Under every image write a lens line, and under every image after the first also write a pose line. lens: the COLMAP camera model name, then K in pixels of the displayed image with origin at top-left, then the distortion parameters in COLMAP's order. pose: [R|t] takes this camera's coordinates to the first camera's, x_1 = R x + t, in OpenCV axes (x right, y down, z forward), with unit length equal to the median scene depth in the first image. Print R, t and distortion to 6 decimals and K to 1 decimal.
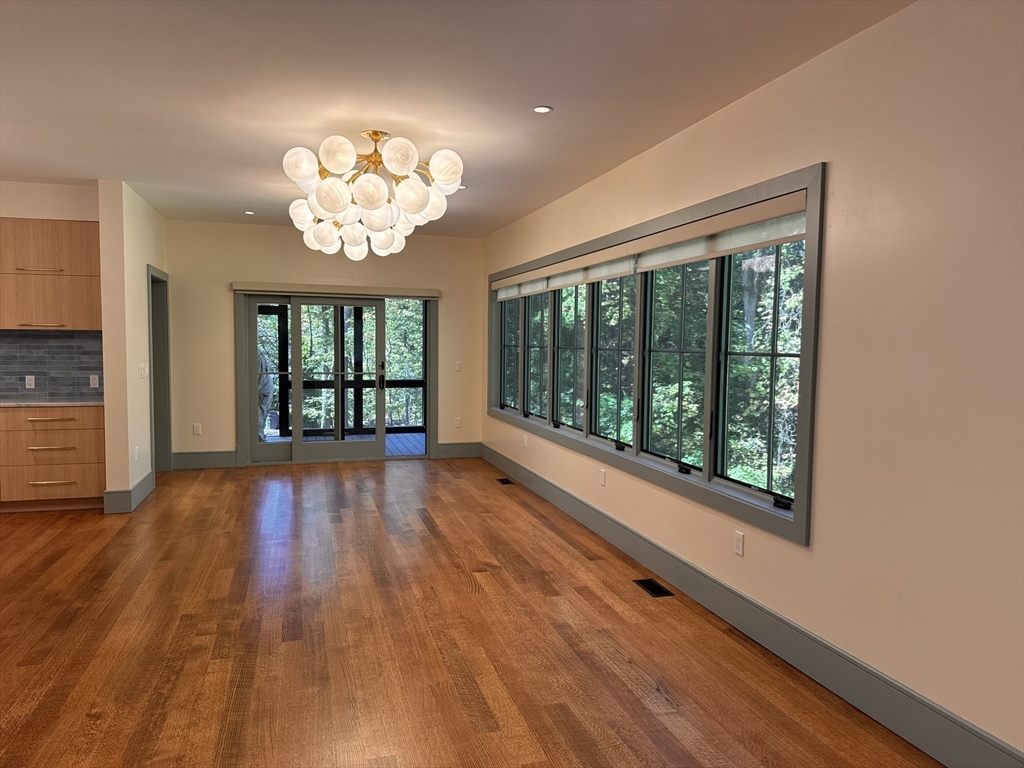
lens RADIAL K [[711.1, 0, 515.0], [0, 711.1, 386.9], [0, 0, 1]] dist [0.109547, -0.145654]
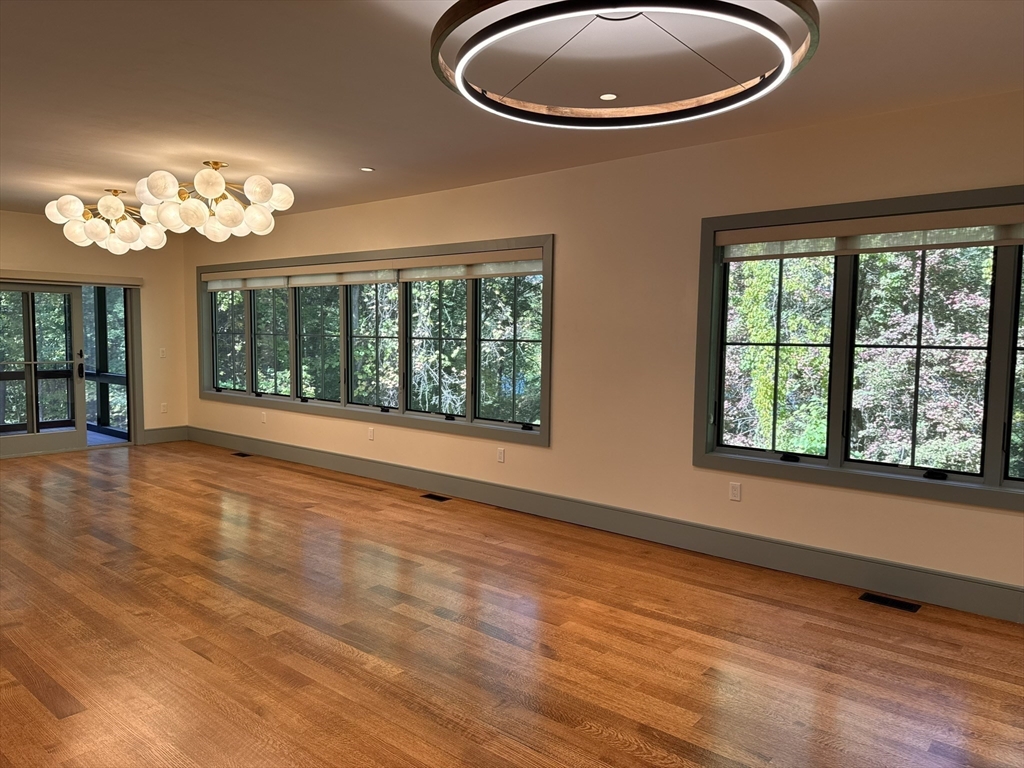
lens RADIAL K [[711.1, 0, 515.0], [0, 711.1, 386.9], [0, 0, 1]] dist [0.109547, -0.145654]
pose [[0.836424, -0.045718, 0.546172, -0.385927], [0.034943, 0.998936, 0.030104, 0.009545], [-0.546967, -0.006095, 0.837132, -0.267716]]
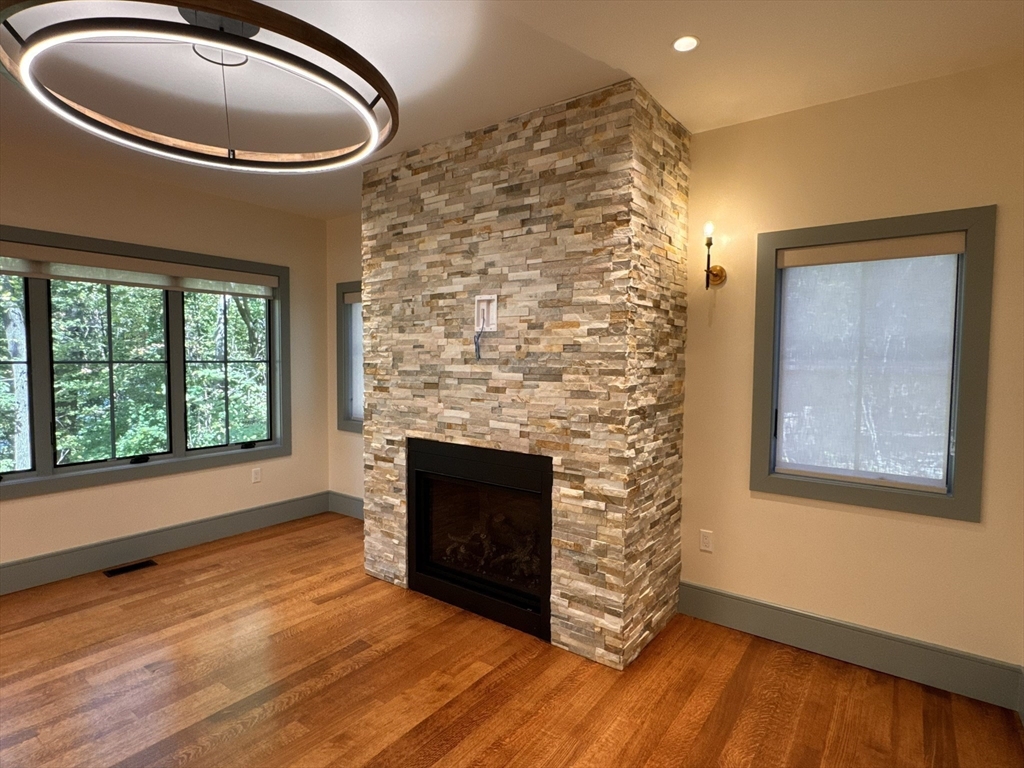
lens RADIAL K [[542.7, 0, 507.2], [0, 542.7, 384.2], [0, 0, 1]] dist [-0.004991, 0.000740]
pose [[-0.593935, -0.056626, 0.802518, -0.494993], [0.037126, 0.994528, 0.097651, -0.016890], [-0.803656, 0.087793, -0.588582, 0.163797]]
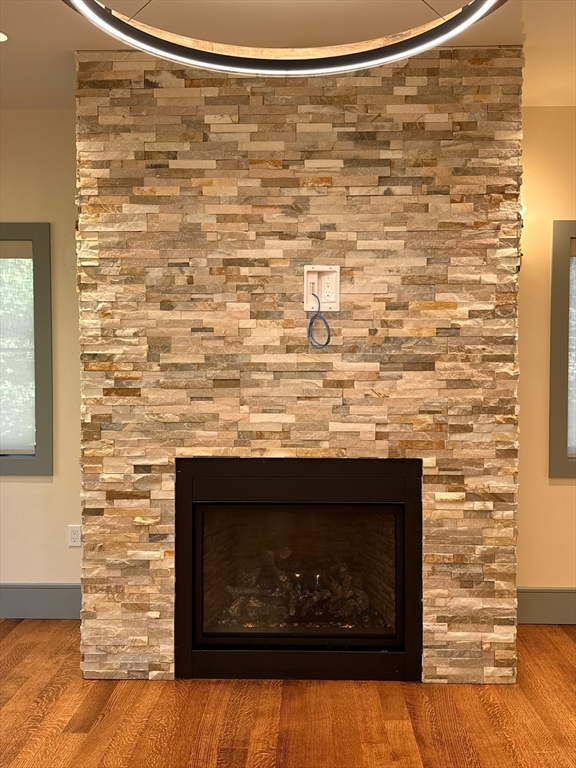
lens RADIAL K [[736.1, 0, 288.0], [0, 736.1, 384.0], [0, 0, 1]] dist [0.186925, -0.422672]
pose [[-0.949640, -0.020845, 0.312649, -0.189373], [0.010025, 0.995253, 0.096806, -0.016569], [-0.313182, 0.095065, -0.944923, 0.438120]]
